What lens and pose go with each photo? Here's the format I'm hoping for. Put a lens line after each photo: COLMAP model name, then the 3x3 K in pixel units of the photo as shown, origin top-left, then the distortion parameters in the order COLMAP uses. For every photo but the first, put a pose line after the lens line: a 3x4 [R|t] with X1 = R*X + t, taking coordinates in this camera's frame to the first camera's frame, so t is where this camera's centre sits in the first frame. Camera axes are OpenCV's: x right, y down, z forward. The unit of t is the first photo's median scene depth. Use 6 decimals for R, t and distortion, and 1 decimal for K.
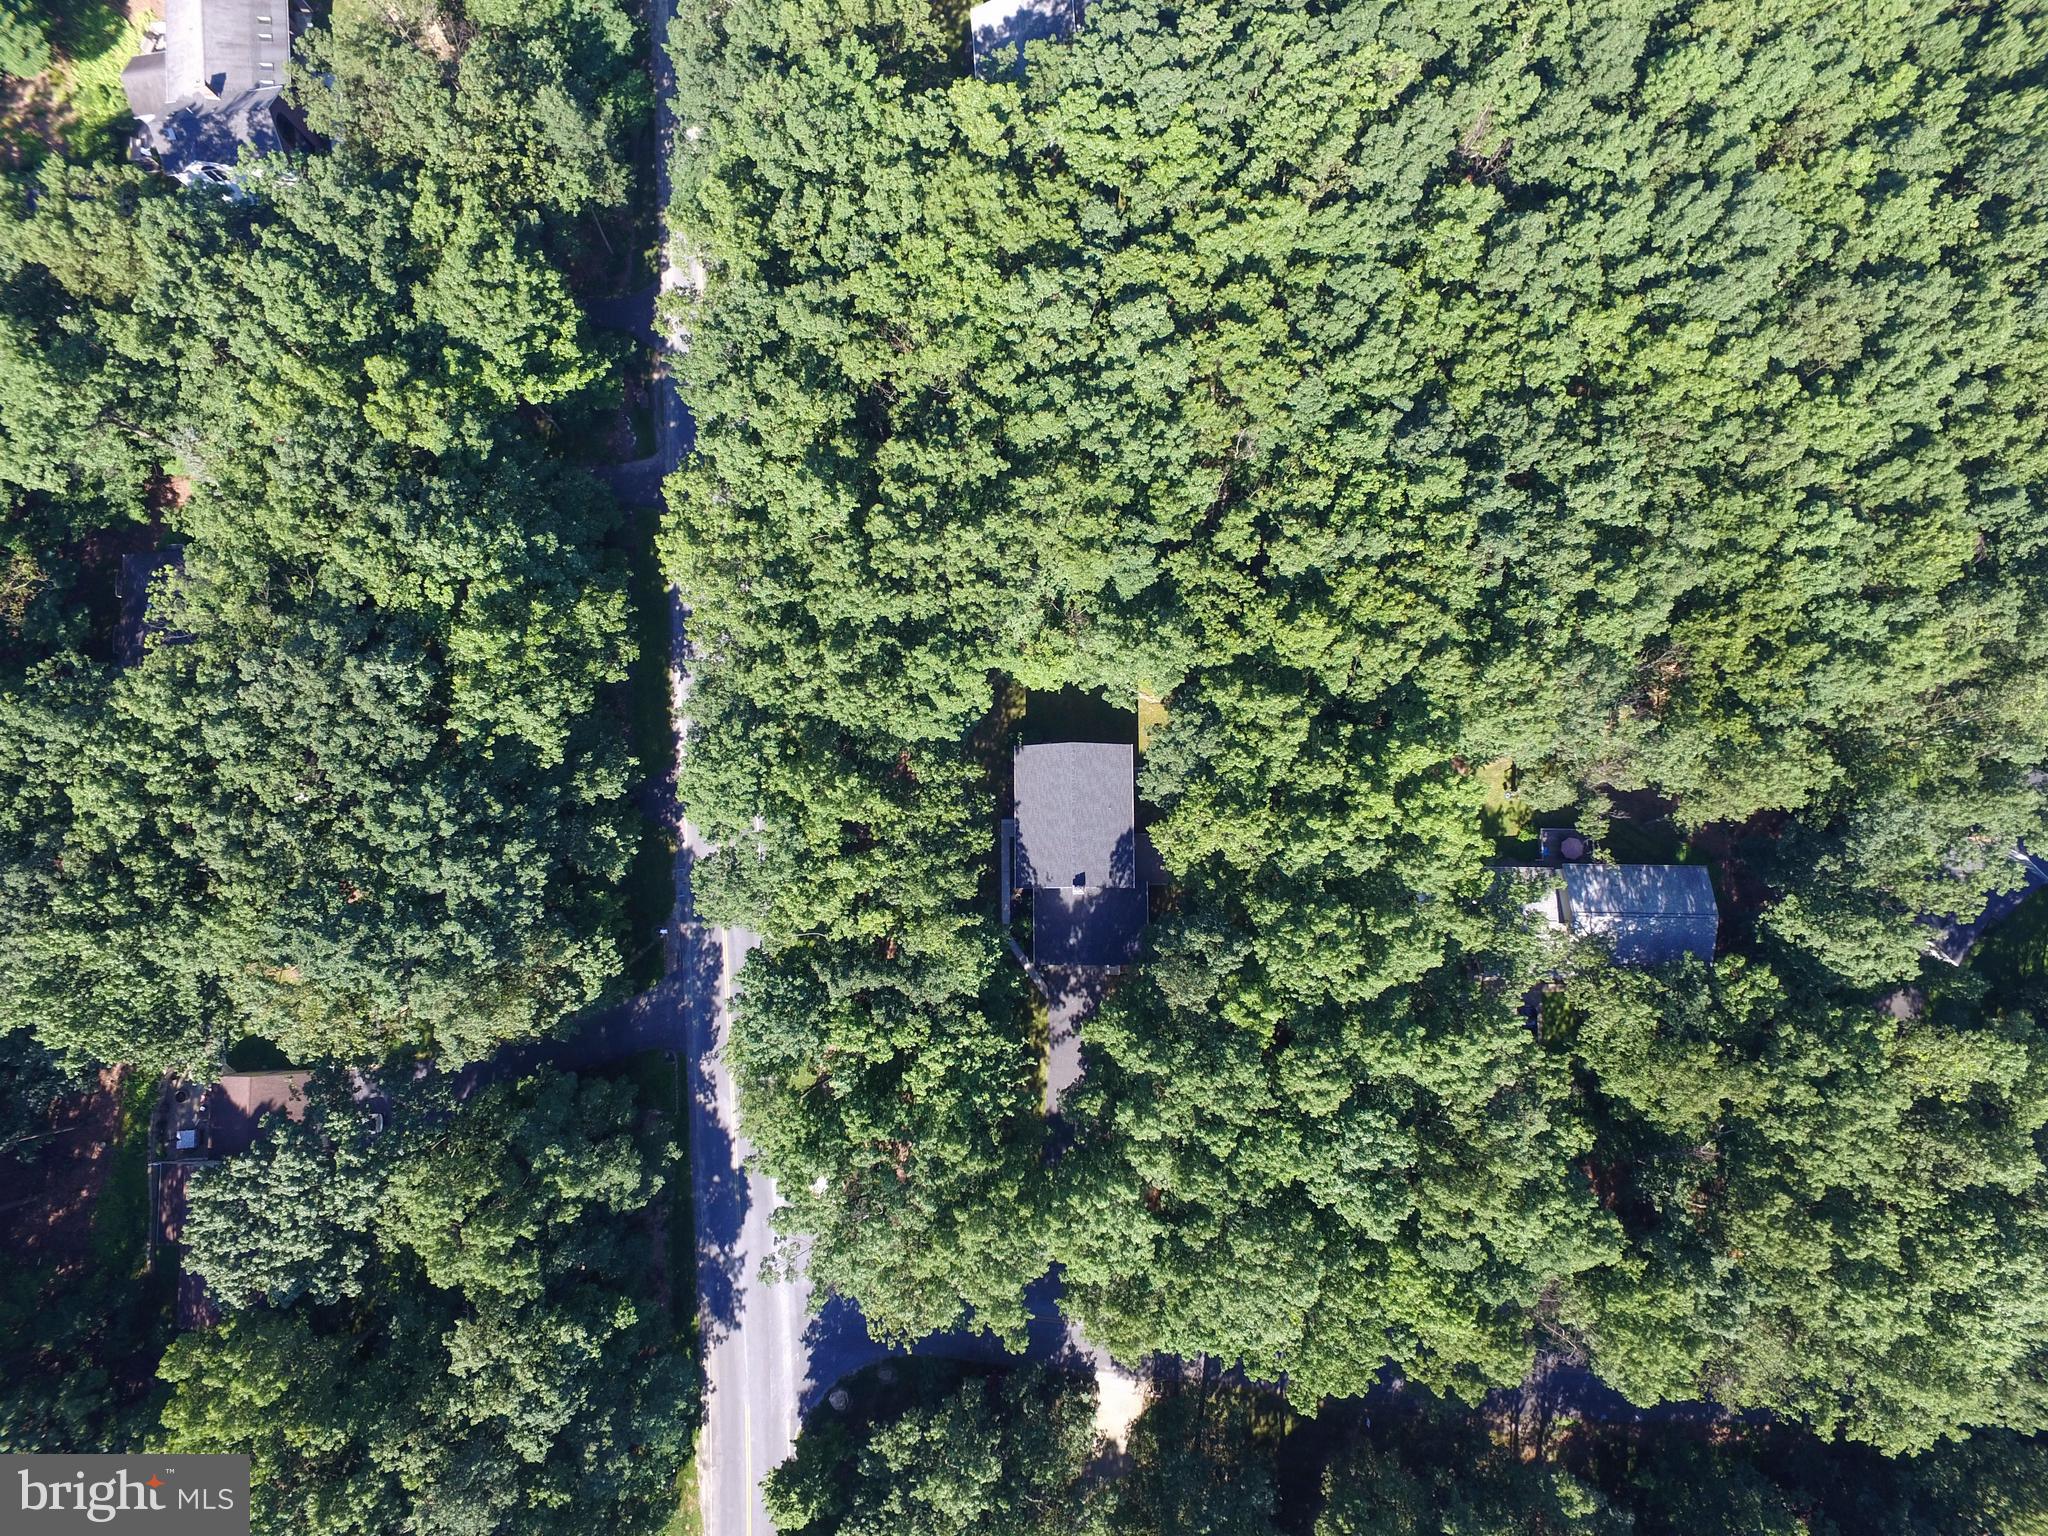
lens RADIAL K [[1206.0, 0, 1020.3], [0, 1206.0, 760.5], [0, 0, 1]] dist [-0.013312, 0.014656]
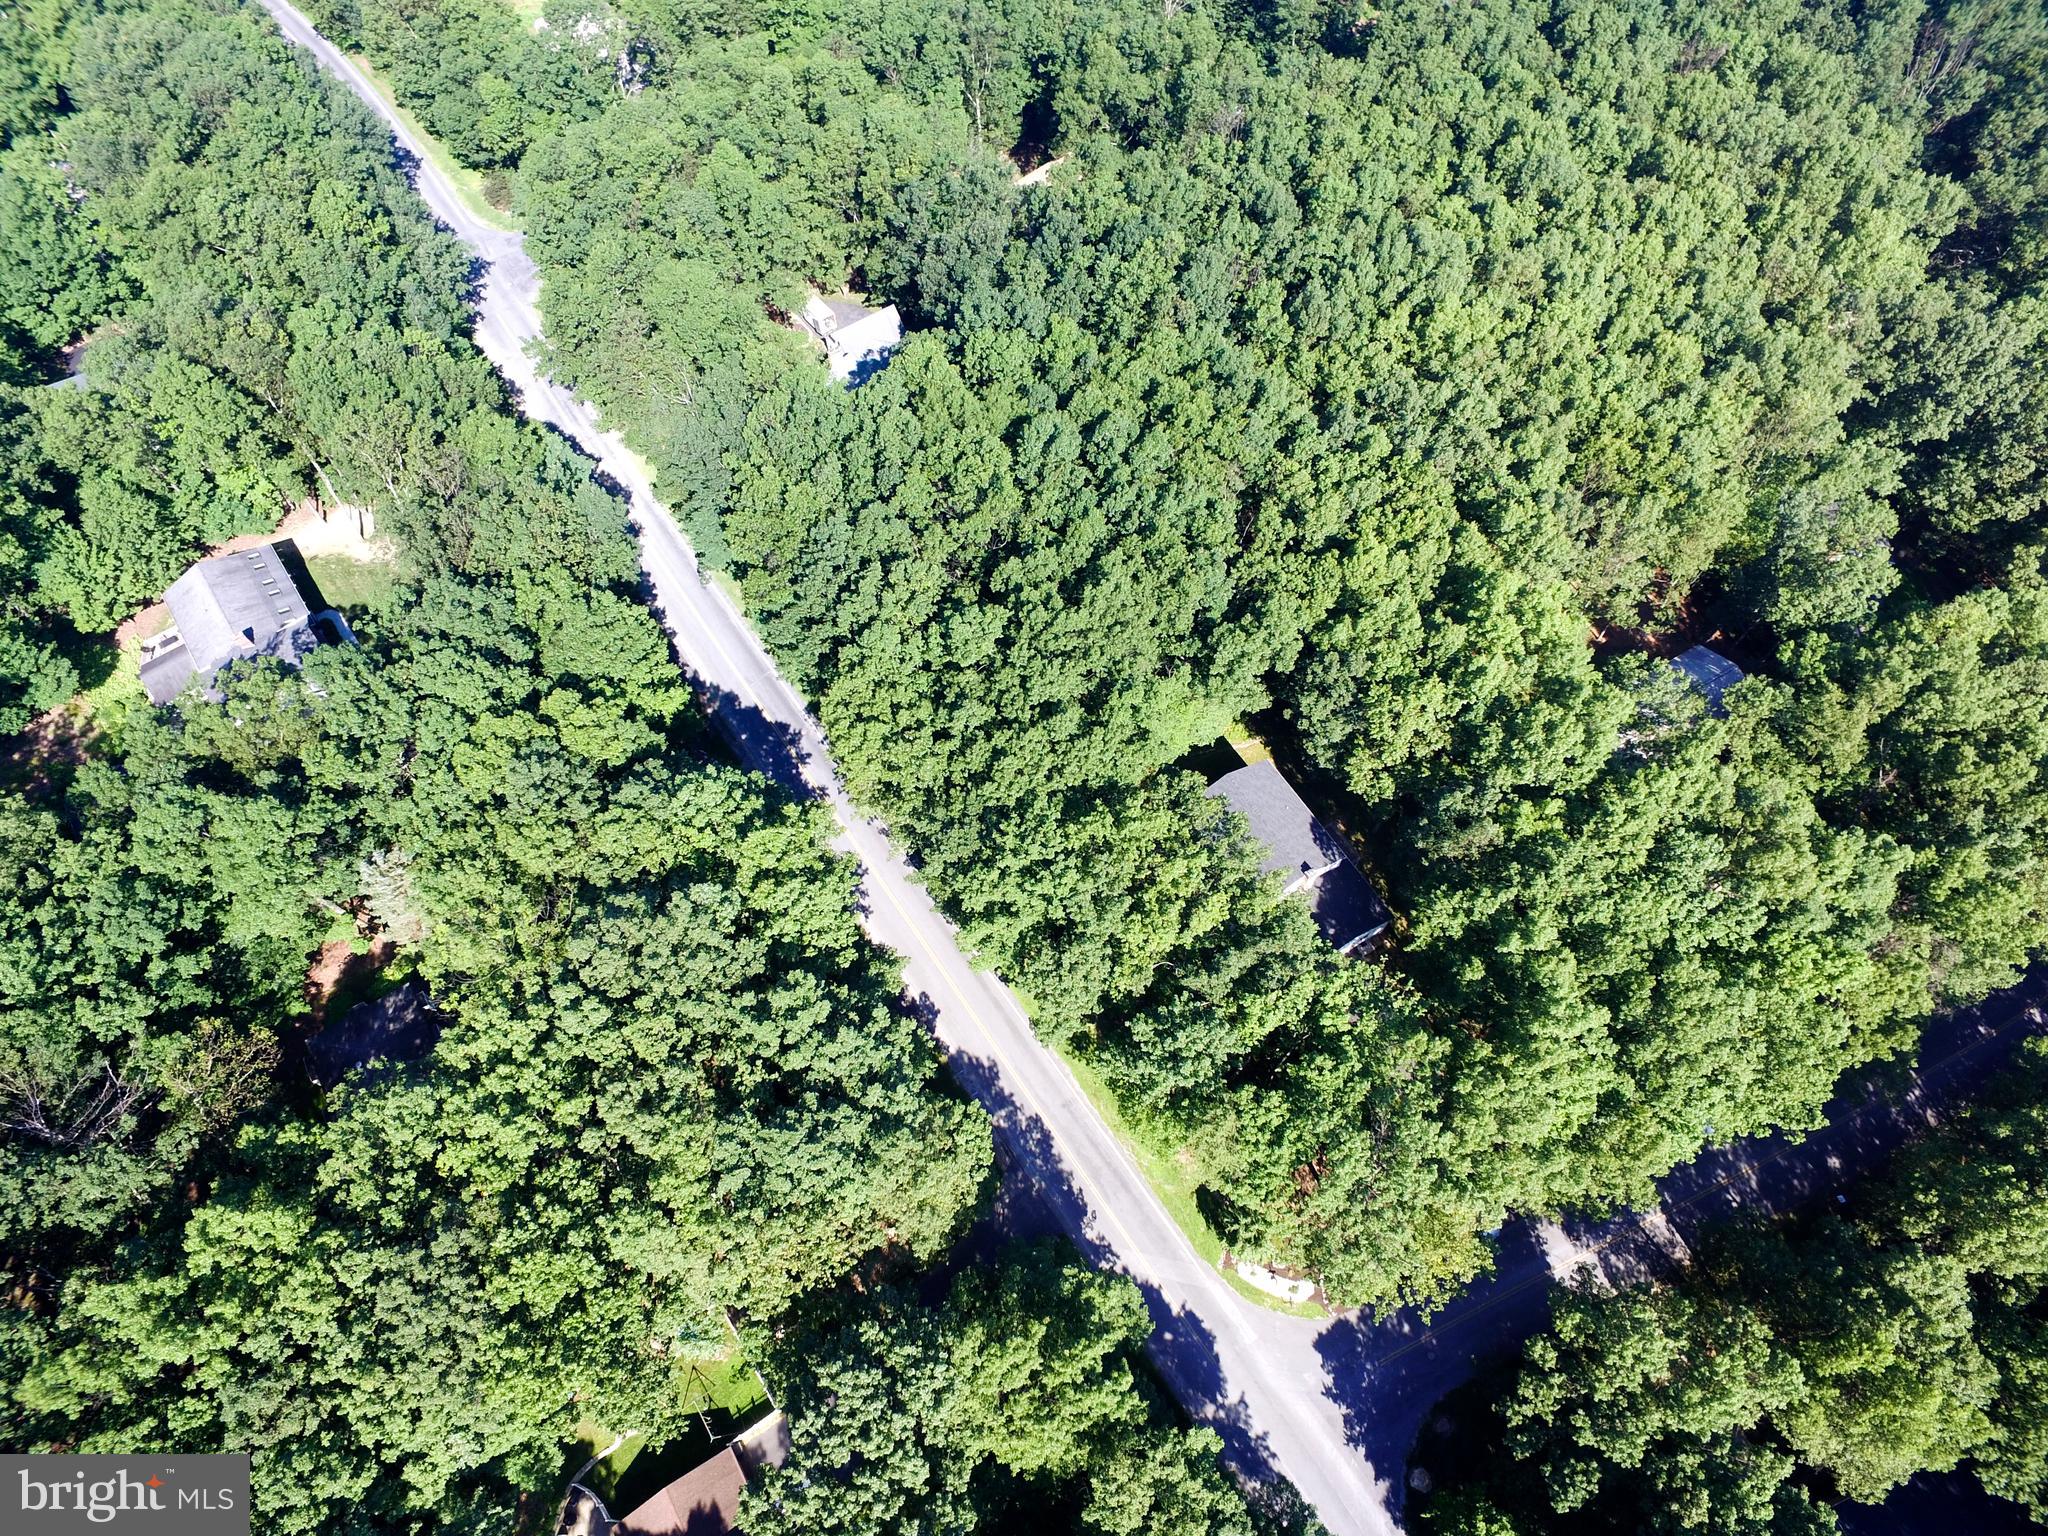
lens RADIAL K [[1206.0, 0, 994.1], [0, 1206.0, 797.0], [0, 0, 1]] dist [-0.013312, 0.014656]
pose [[0.863406, -0.425623, 0.270880, -1.371416], [0.497639, 0.806794, -0.318496, 0.756032], [-0.082986, 0.409792, 0.908397, 0.030231]]
